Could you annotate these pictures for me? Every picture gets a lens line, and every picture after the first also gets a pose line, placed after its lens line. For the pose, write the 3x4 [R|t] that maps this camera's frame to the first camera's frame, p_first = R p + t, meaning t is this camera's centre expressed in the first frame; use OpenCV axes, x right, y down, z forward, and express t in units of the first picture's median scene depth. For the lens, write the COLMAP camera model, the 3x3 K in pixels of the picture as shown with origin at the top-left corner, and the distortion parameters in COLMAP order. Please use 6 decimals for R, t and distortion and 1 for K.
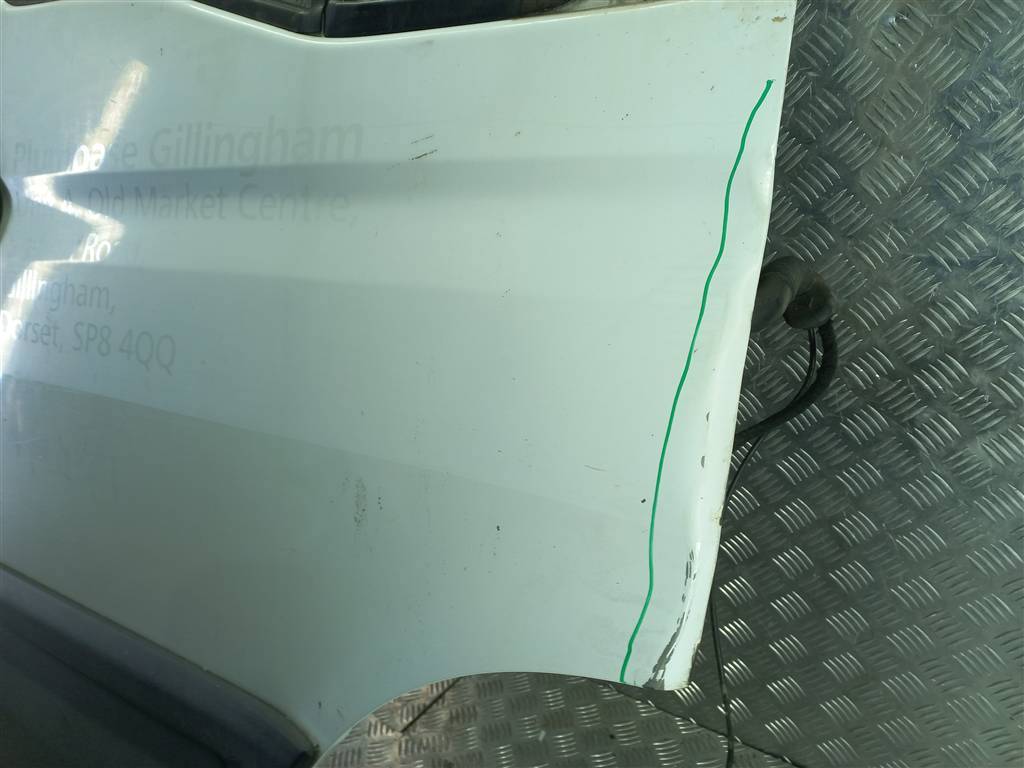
lens RADIAL K [[733.4, 0, 511.9], [0, 733.4, 383.3], [0, 0, 1]] dist [0.037217, -0.001119]
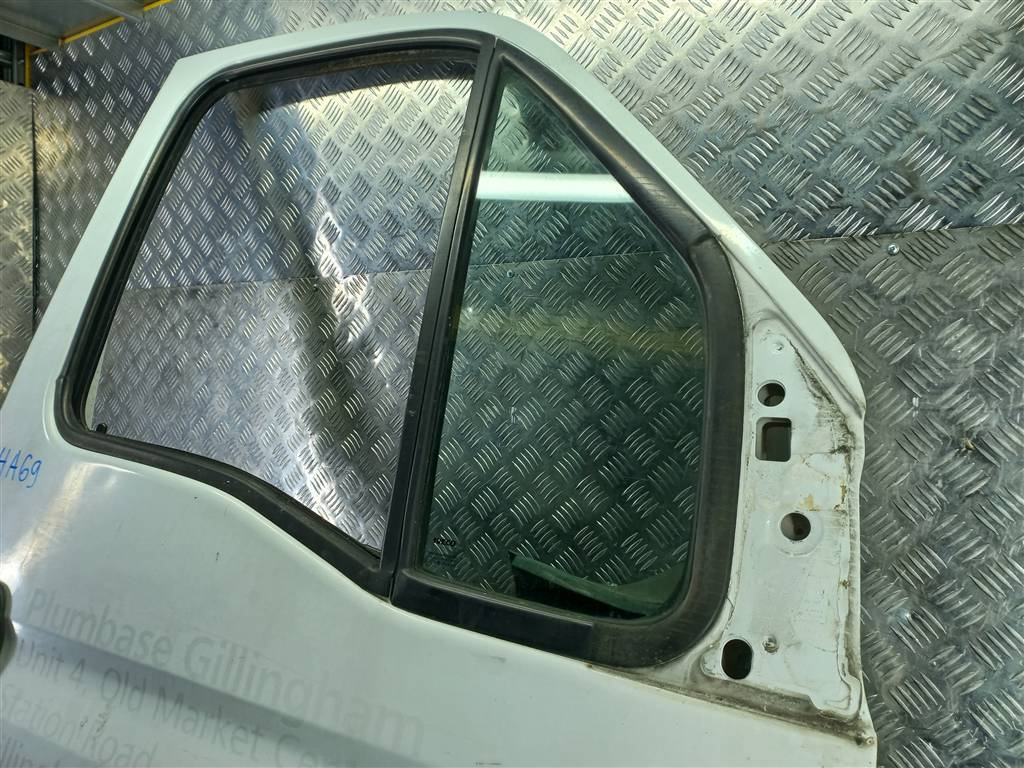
lens RADIAL K [[733.4, 0, 508.8], [0, 733.4, 387.5], [0, 0, 1]] dist [0.037217, -0.001119]
pose [[0.994858, 0.081222, 0.060504, -0.159439], [-0.061093, 0.957725, -0.281123, -0.435798], [-0.080780, 0.275981, 0.957763, -0.088476]]
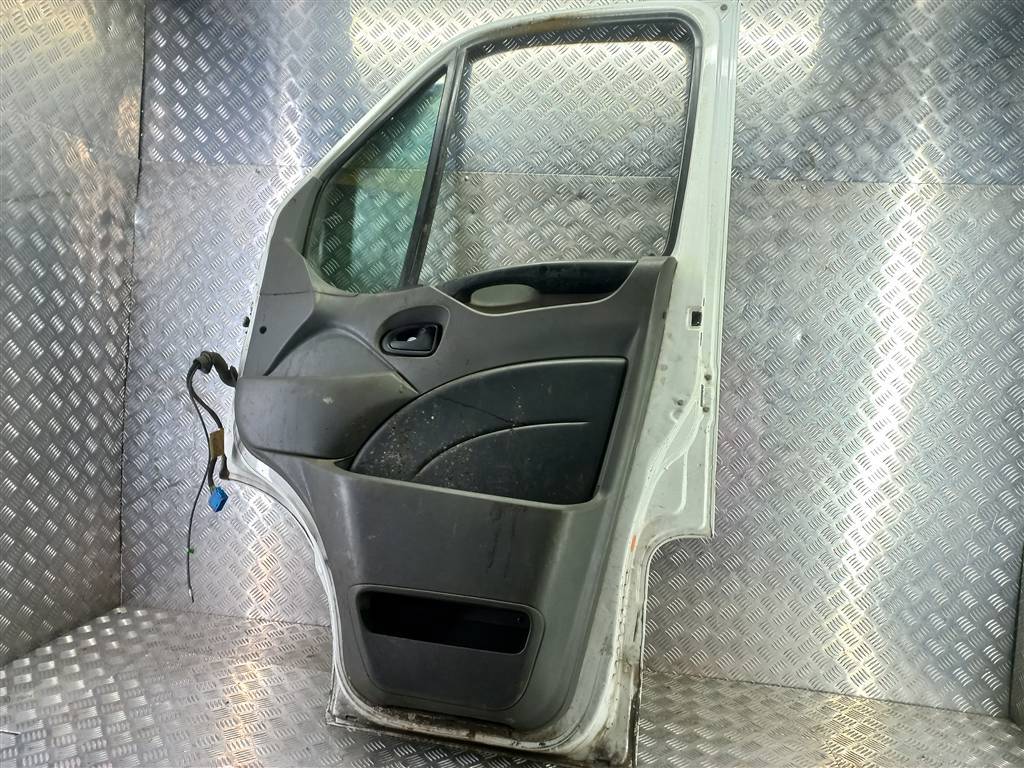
lens RADIAL K [[733.4, 0, 516.1], [0, 733.4, 378.6], [0, 0, 1]] dist [0.037217, -0.001119]
pose [[0.877493, 0.097074, 0.469663, -1.553942], [0.025406, 0.968517, -0.247649, 0.284889], [-0.478917, 0.229242, 0.847400, -0.708114]]
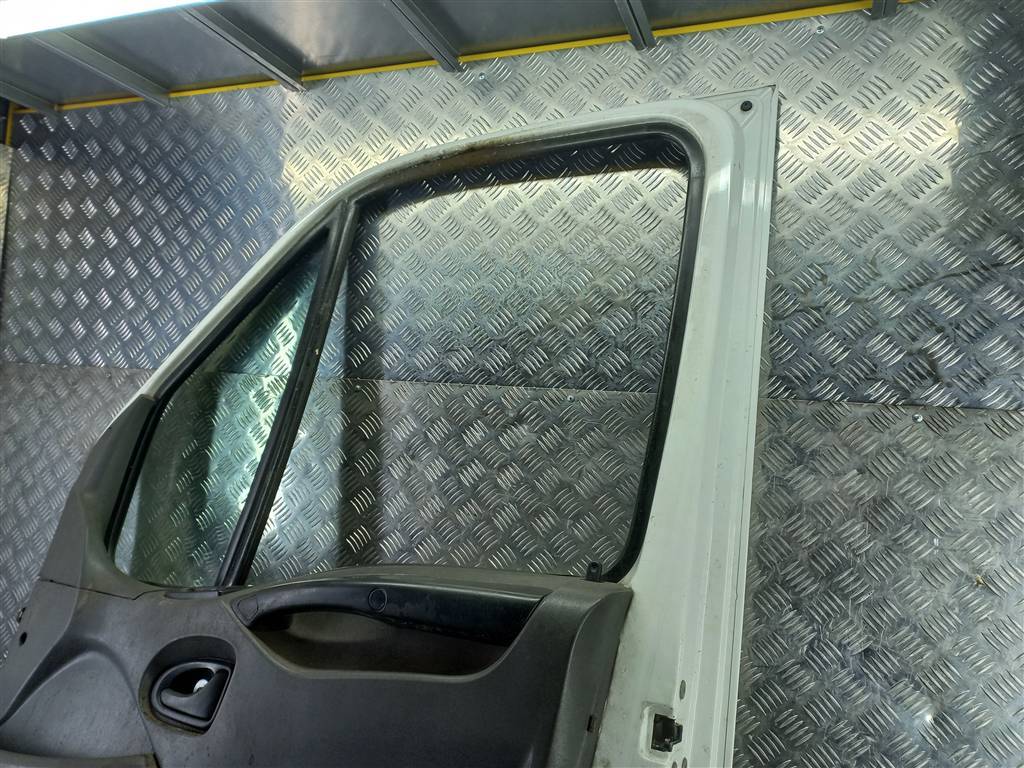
lens RADIAL K [[733.4, 0, 511.4], [0, 733.4, 388.8], [0, 0, 1]] dist [0.037217, -0.001119]
pose [[0.959202, 0.141388, 0.244830, -0.592493], [-0.047004, 0.933670, -0.355035, -0.495626], [-0.278788, 0.329042, 0.902224, -0.189193]]
